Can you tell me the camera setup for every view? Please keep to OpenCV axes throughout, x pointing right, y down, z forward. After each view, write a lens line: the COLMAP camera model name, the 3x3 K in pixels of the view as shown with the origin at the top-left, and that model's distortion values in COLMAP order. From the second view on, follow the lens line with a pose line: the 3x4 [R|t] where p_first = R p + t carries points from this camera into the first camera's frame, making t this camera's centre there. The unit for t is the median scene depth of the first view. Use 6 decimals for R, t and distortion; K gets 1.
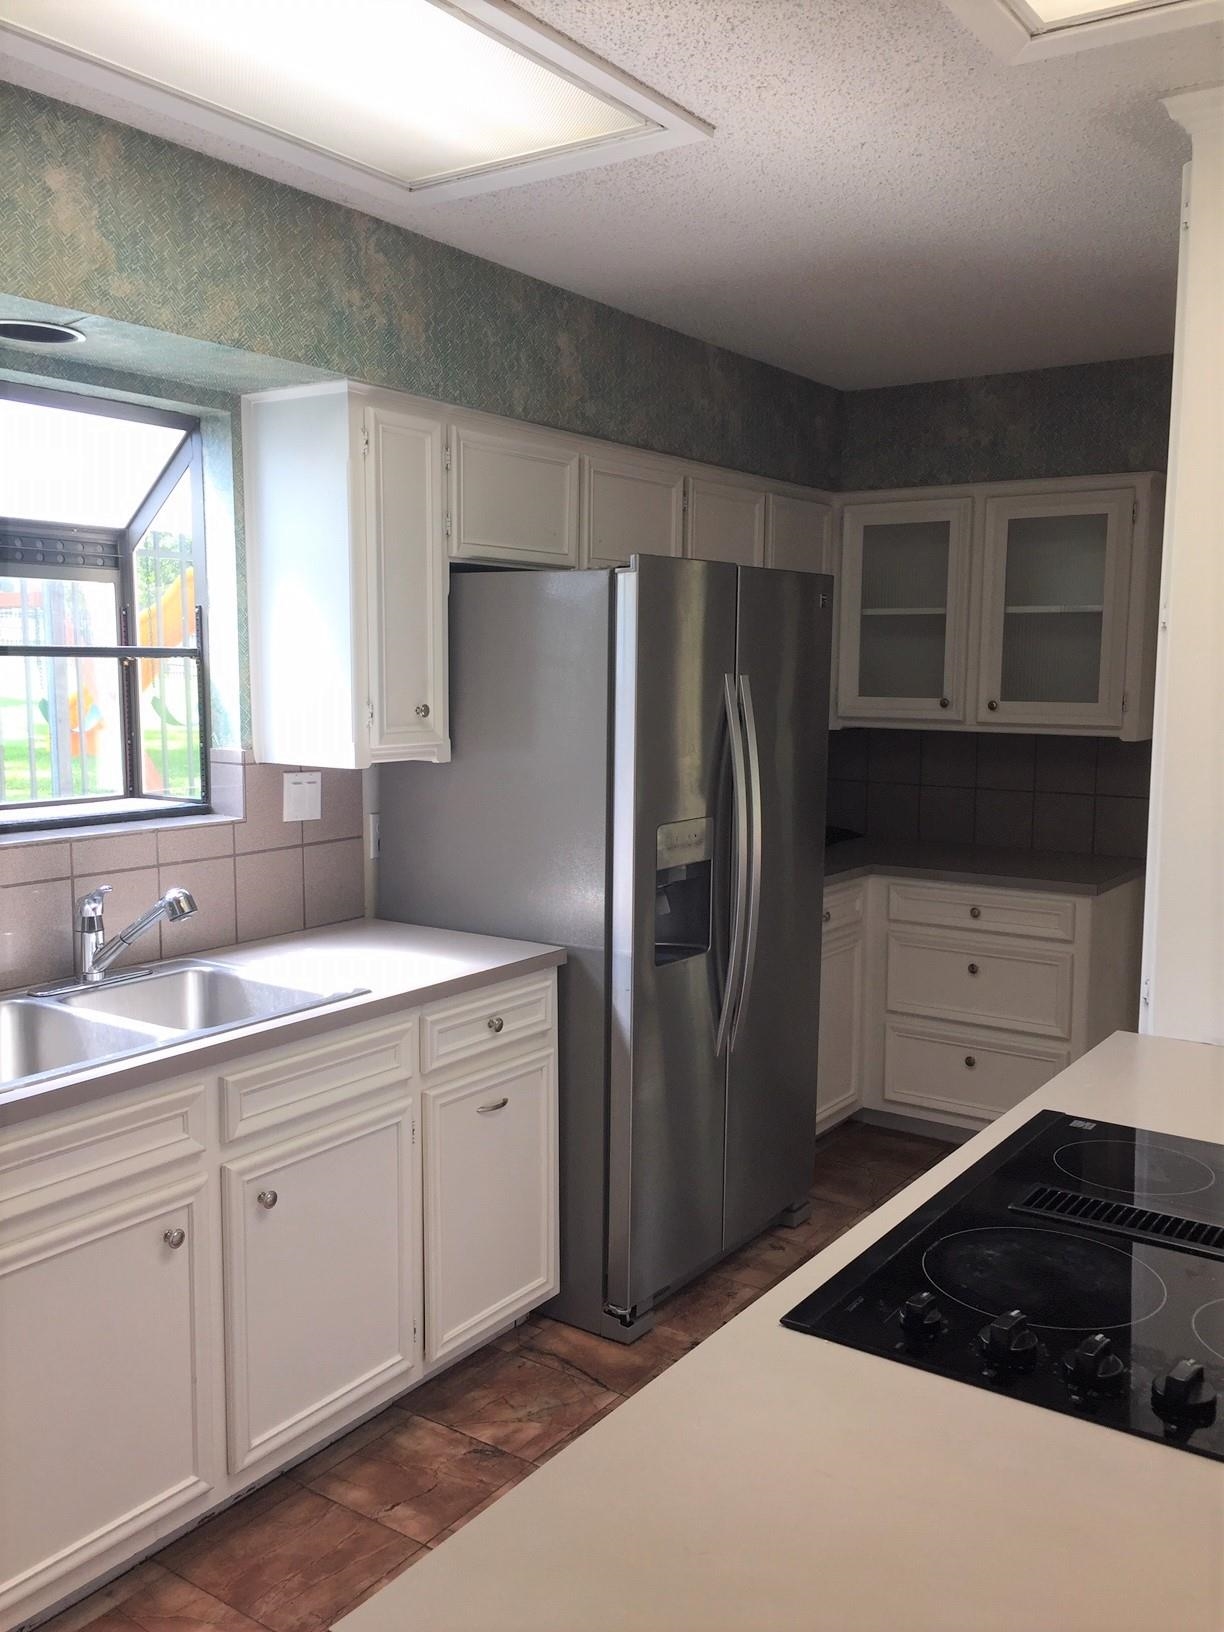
lens RADIAL K [[1388.7, 0, 612.0], [0, 1388.7, 816.0], [0, 0, 1]] dist [0.088278, -0.126449]
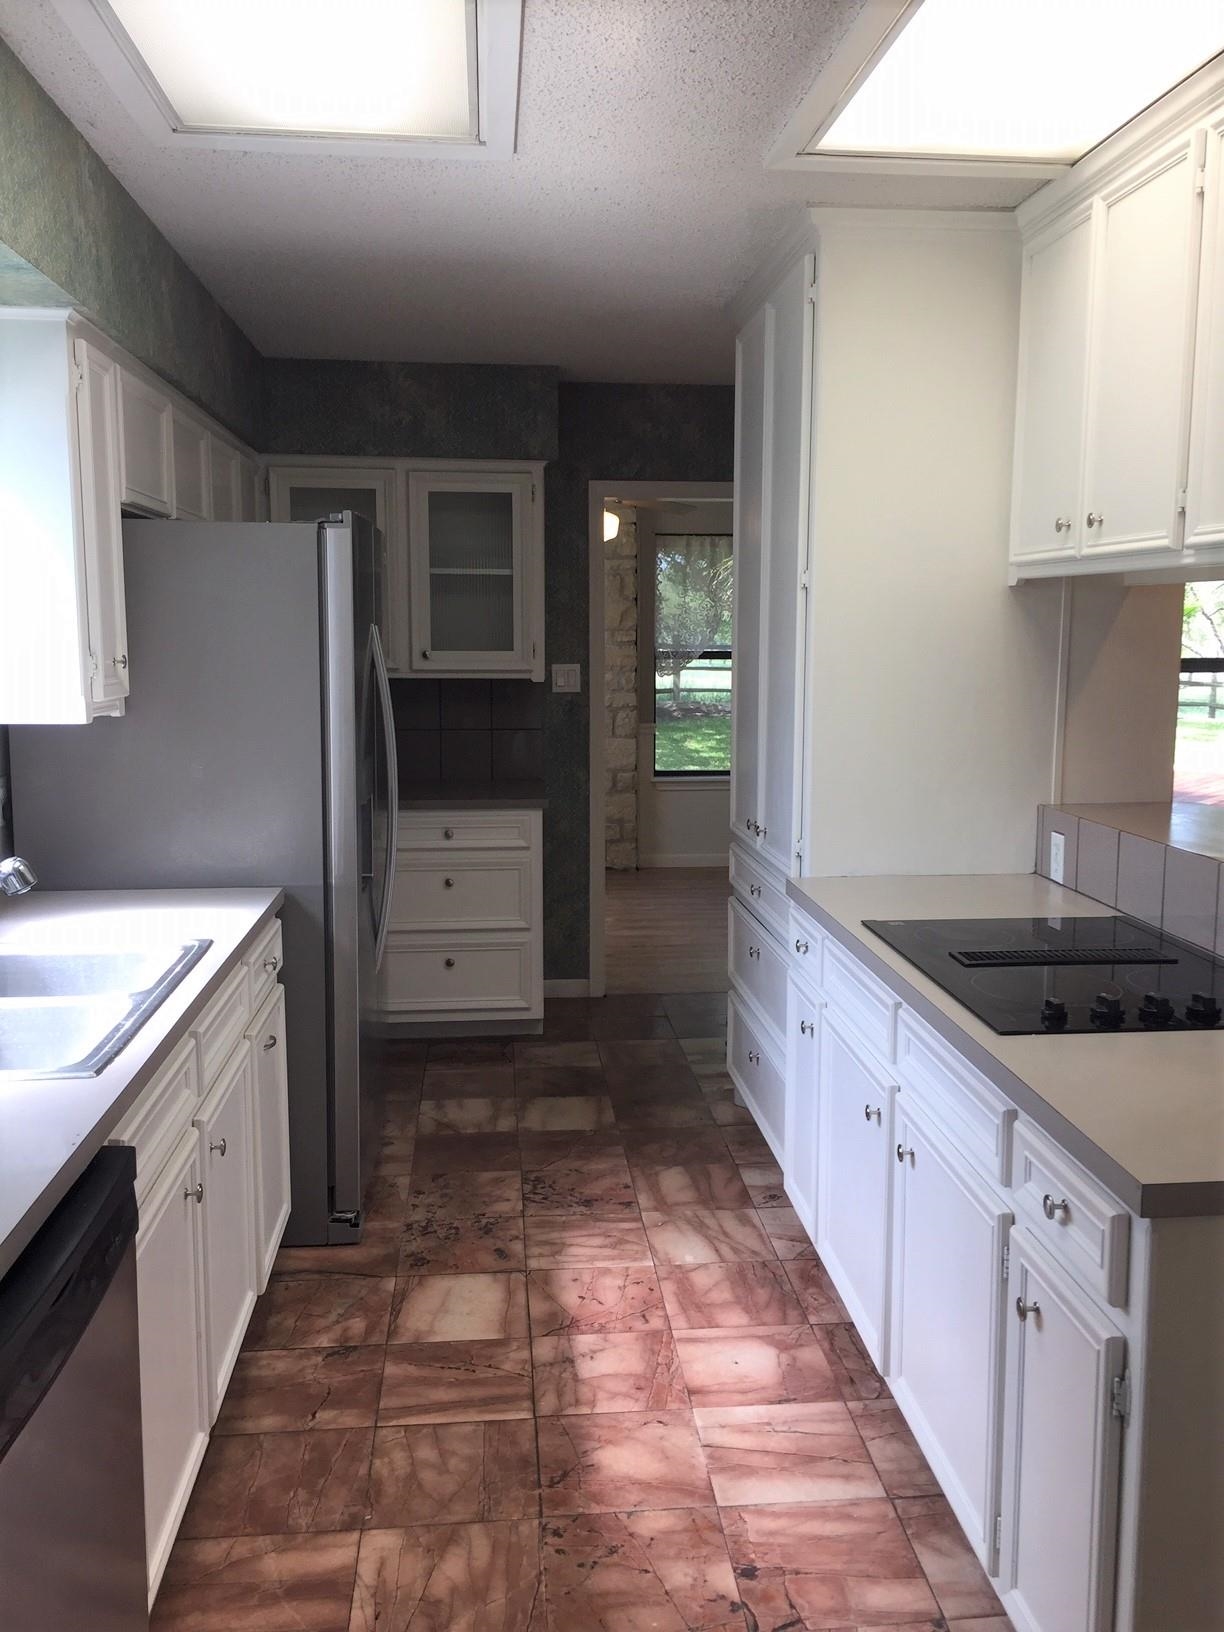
lens RADIAL K [[1388.7, 0, 612.0], [0, 1388.7, 816.0], [0, 0, 1]] dist [0.088278, -0.126449]
pose [[0.764817, -0.090853, 0.637809, -0.498224], [0.073587, 0.995847, 0.053614, 0.003472], [-0.640031, 0.005930, 0.768326, 0.037920]]
